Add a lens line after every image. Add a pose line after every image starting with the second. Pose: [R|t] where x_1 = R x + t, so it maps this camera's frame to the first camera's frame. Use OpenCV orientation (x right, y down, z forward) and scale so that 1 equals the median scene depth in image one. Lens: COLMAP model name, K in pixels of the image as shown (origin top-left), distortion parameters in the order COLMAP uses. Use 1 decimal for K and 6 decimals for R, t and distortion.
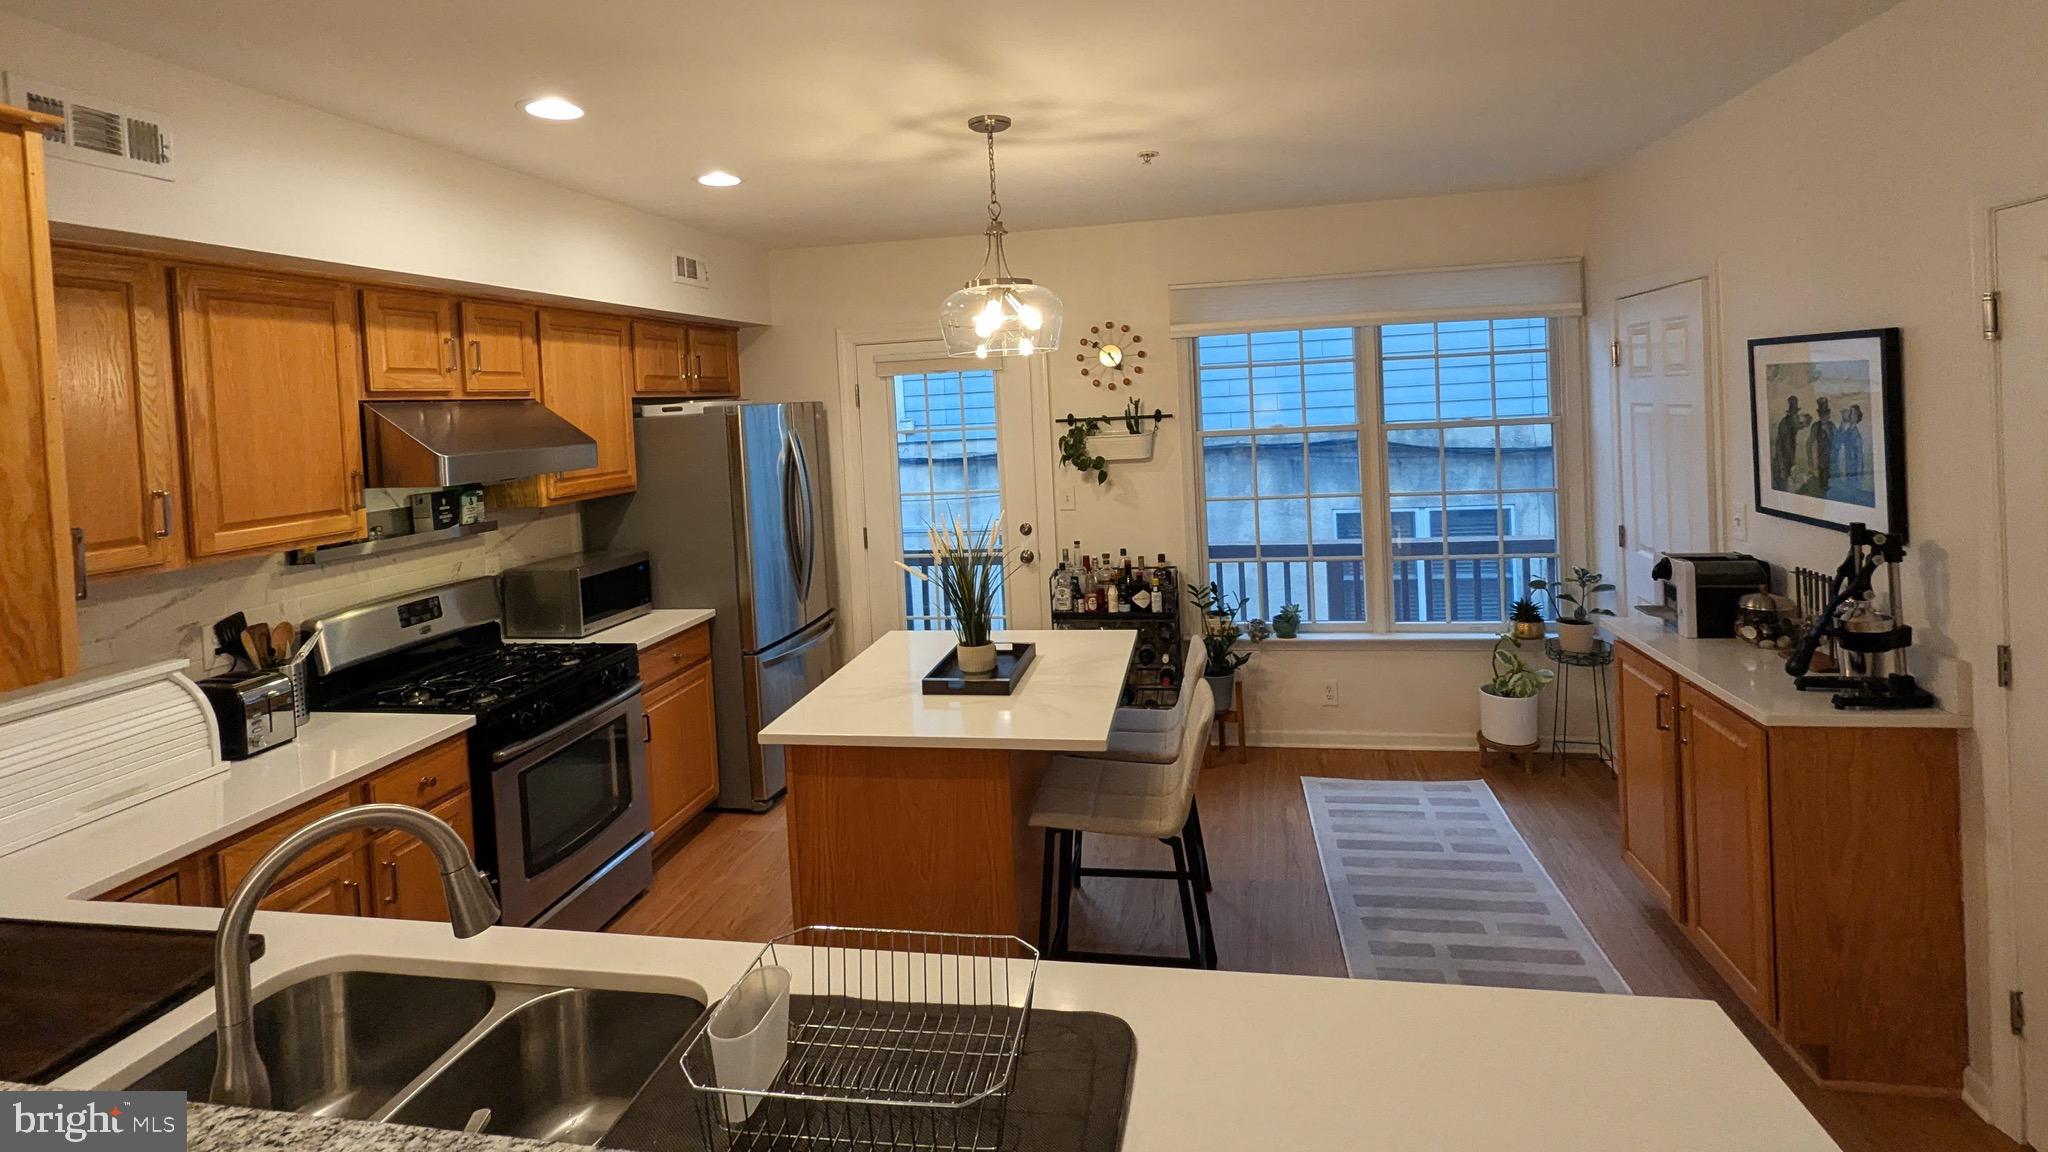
lens RADIAL K [[962.2, 0, 1030.0], [0, 962.2, 427.6], [0, 0, 1]] dist [0.000415, -0.000225]
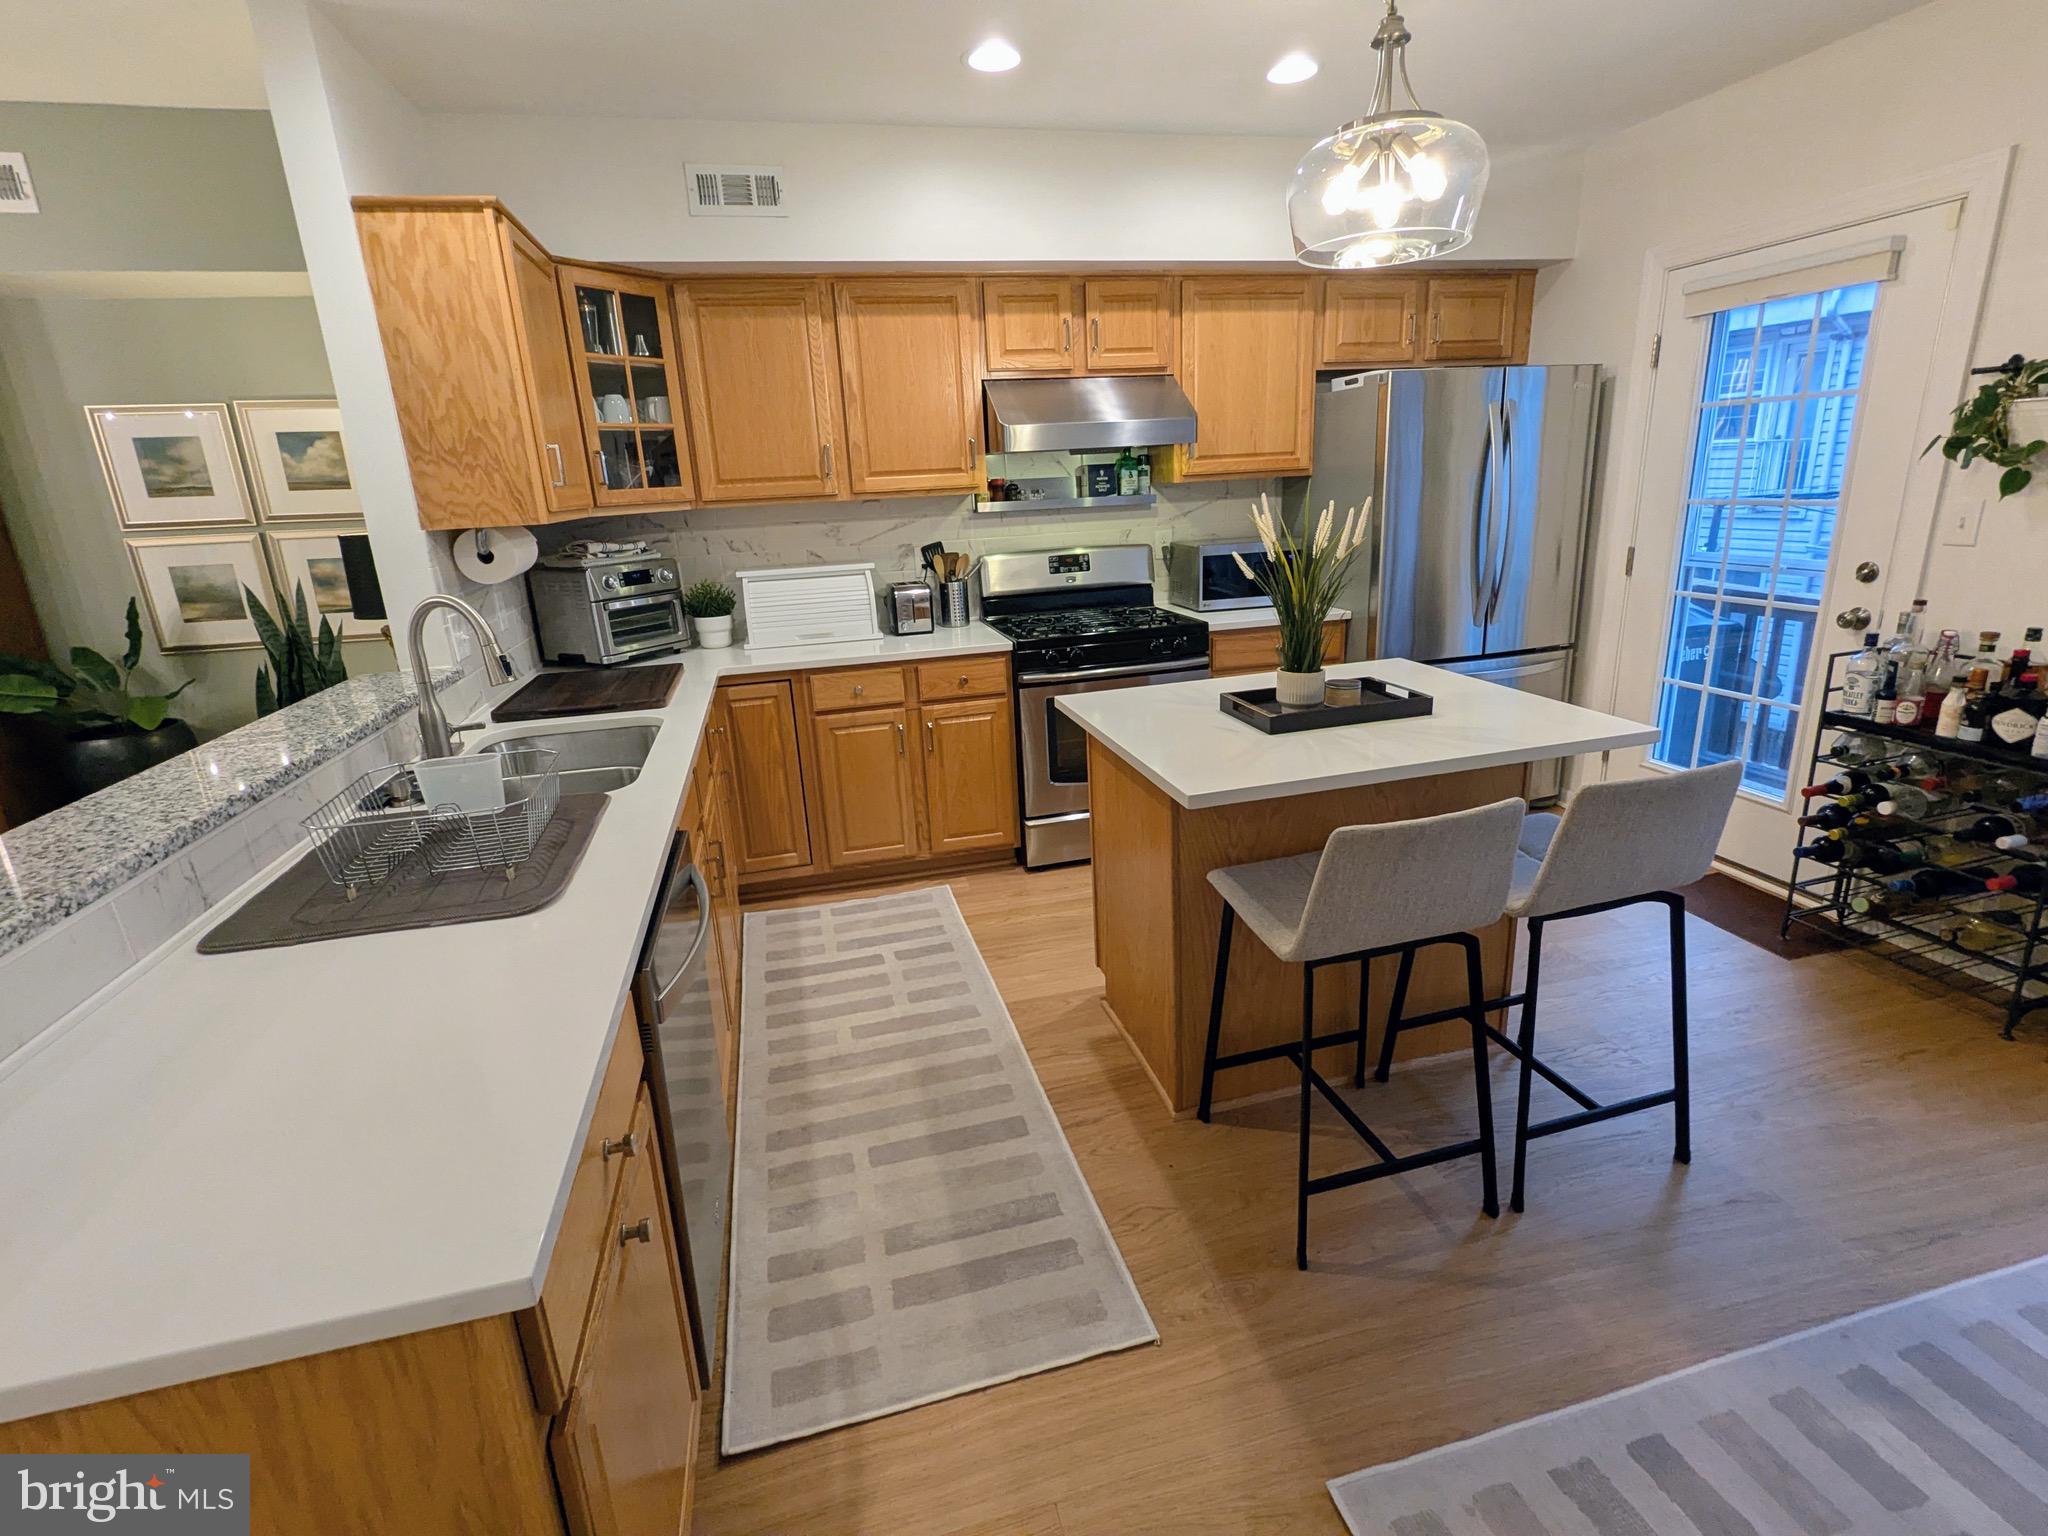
lens RADIAL K [[967.1, 0, 1024.0], [0, 967.1, 768.0], [0, 0, 1]] dist [-0.003521, 0.000176]
pose [[0.417991, 0.288392, -0.861460, 0.471277], [0.003411, 0.947768, 0.318941, 0.042234], [0.908445, -0.136253, 0.395175, 0.406159]]
